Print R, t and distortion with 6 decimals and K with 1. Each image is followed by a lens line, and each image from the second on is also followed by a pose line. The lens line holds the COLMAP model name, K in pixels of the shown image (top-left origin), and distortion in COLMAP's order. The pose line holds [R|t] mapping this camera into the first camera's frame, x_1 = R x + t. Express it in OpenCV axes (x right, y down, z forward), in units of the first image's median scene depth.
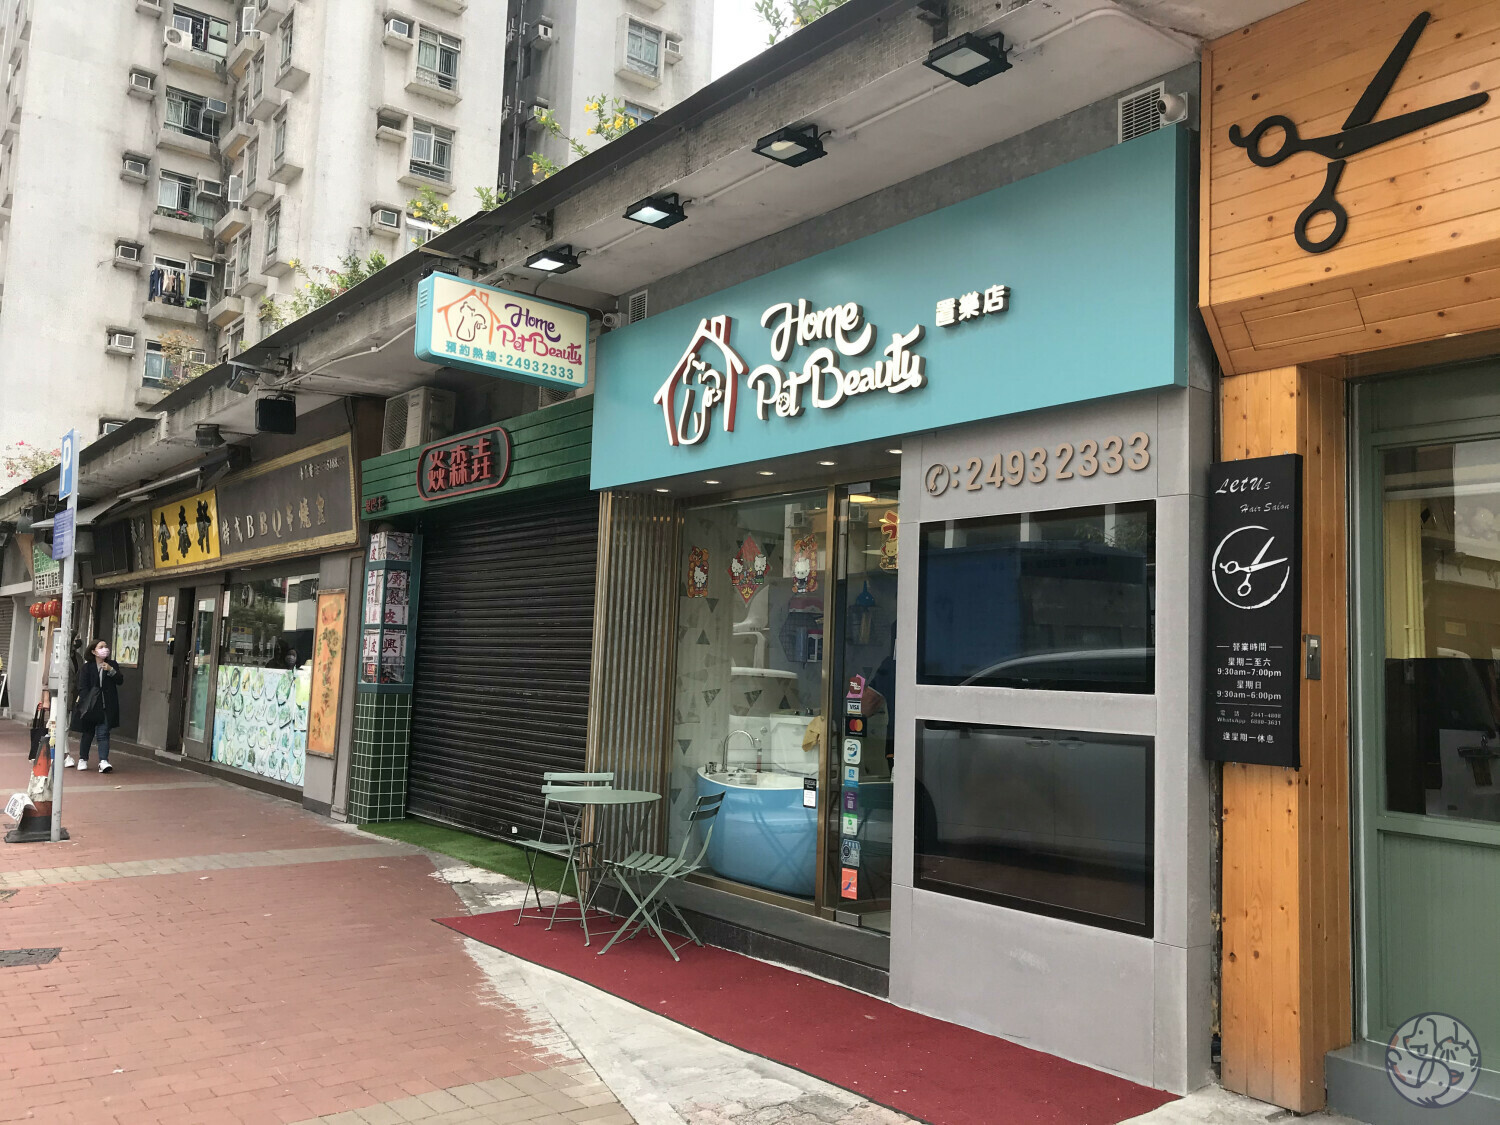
lens RADIAL K [[1235.9, 0, 769.7], [0, 1235.9, 561.1], [0, 0, 1]] dist [0.047524, -0.094486]
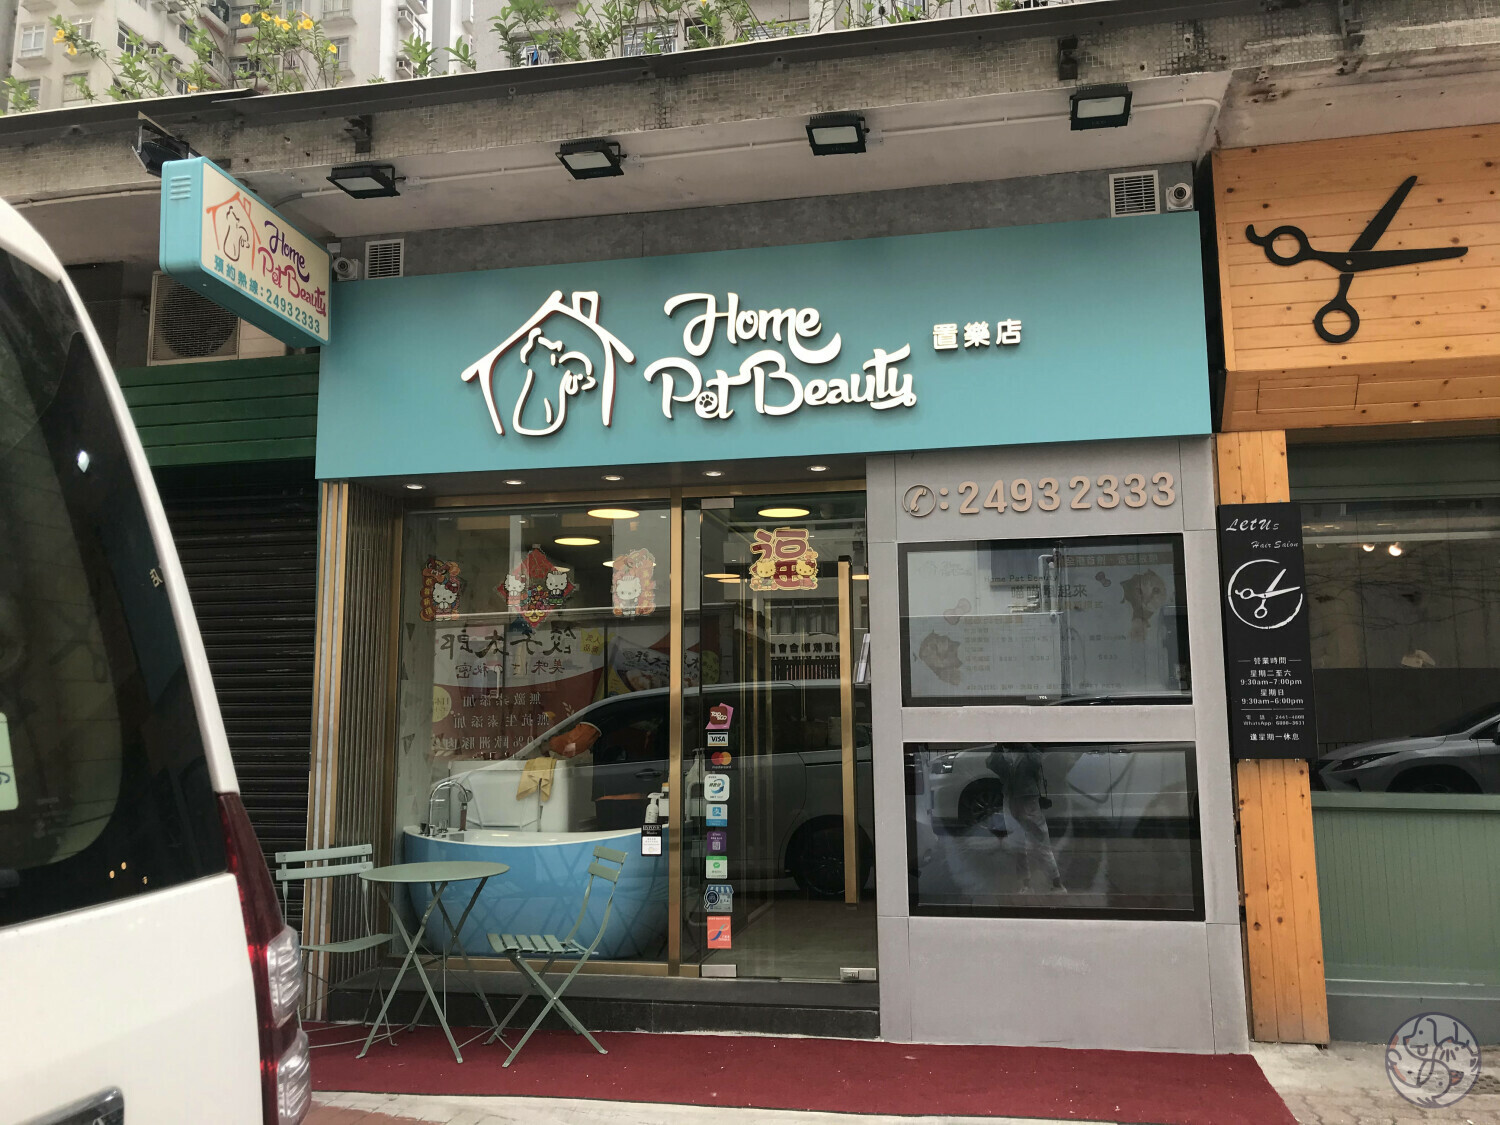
lens RADIAL K [[1235.9, 0, 769.7], [0, 1235.9, 561.1], [0, 0, 1]] dist [0.047524, -0.094486]
pose [[0.761165, 0.043125, 0.647123, -0.509166], [-0.022370, 0.998939, -0.040258, 0.021810], [-0.648173, 0.016167, 0.761322, 0.270871]]
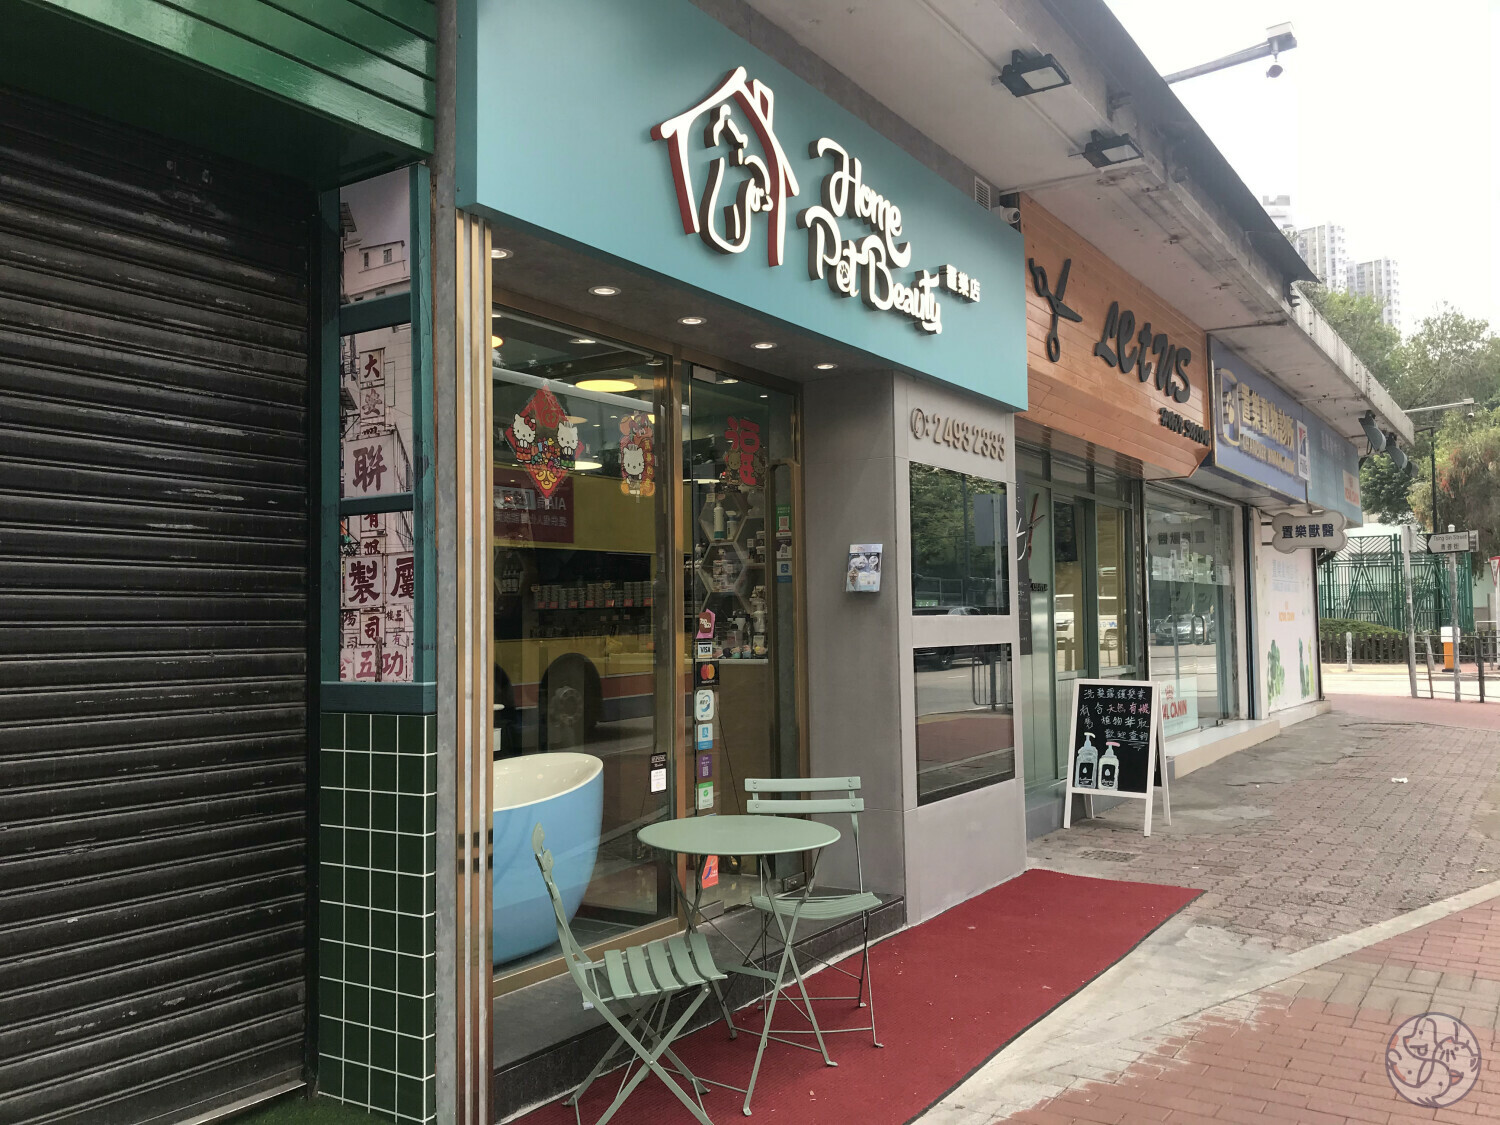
lens RADIAL K [[1220.4, 0, 750.0], [0, 1220.4, 562.5], [0, 0, 1]] dist [0.035952, -0.095874]
pose [[-0.298966, 0.017304, 0.954107, -0.694377], [-0.084782, 0.995400, -0.044619, 0.095279], [-0.950490, -0.094230, -0.296123, 1.217601]]
